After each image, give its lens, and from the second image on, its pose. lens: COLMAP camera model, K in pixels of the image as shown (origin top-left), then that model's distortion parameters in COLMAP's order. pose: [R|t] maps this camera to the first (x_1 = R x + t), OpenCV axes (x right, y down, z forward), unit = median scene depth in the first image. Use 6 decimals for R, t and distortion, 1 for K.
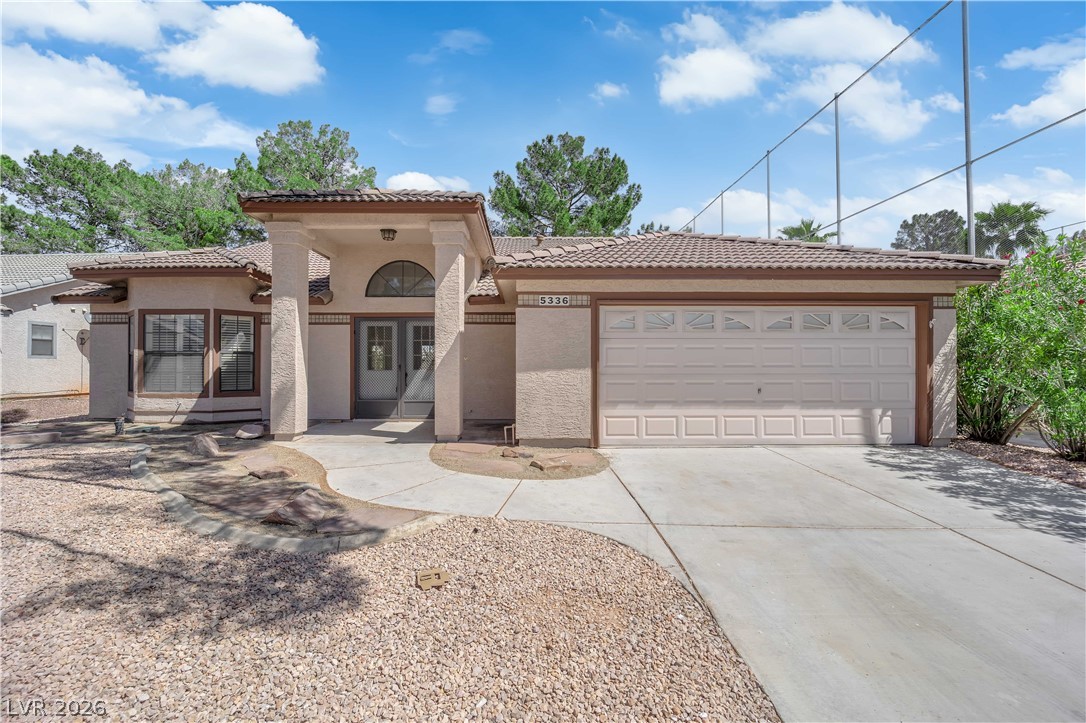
lens RADIAL K [[436.0, 0, 544.9], [0, 436.0, 357.0], [0, 0, 1]] dist [-0.009255, -0.004349]
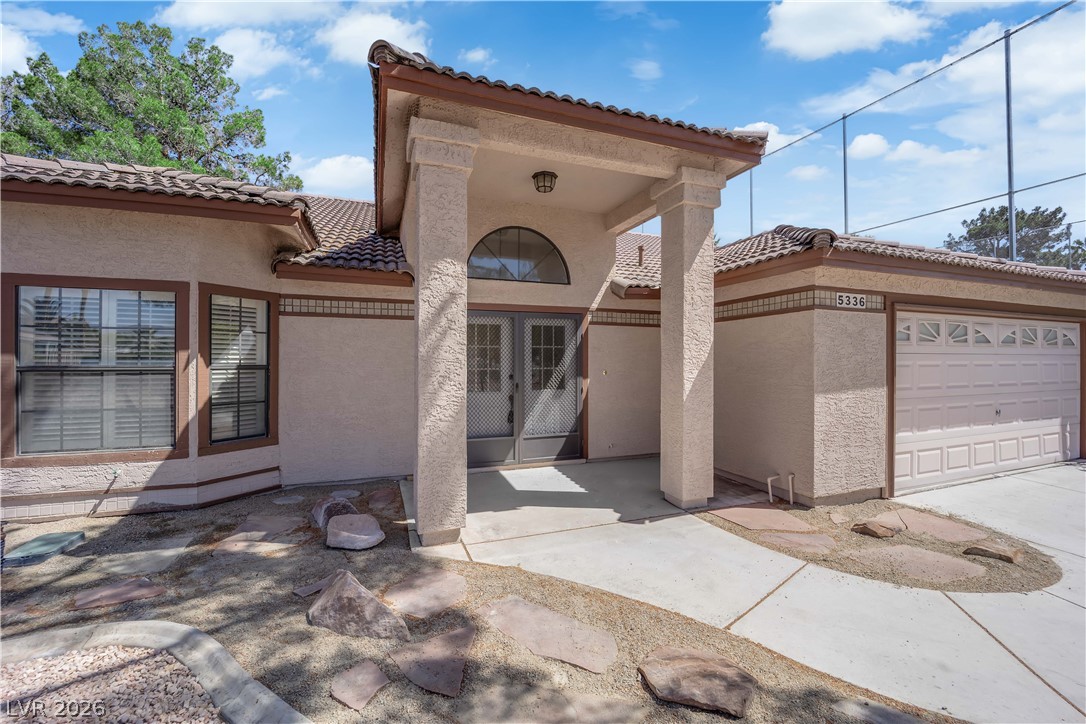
lens RADIAL K [[436.0, 0, 544.9], [0, 436.0, 357.5], [0, 0, 1]] dist [-0.009255, -0.004349]
pose [[0.944487, 0.003144, 0.328533, -0.549471], [-0.007312, 0.999908, 0.011454, -0.031992], [-0.328467, -0.013221, 0.944423, 0.387725]]
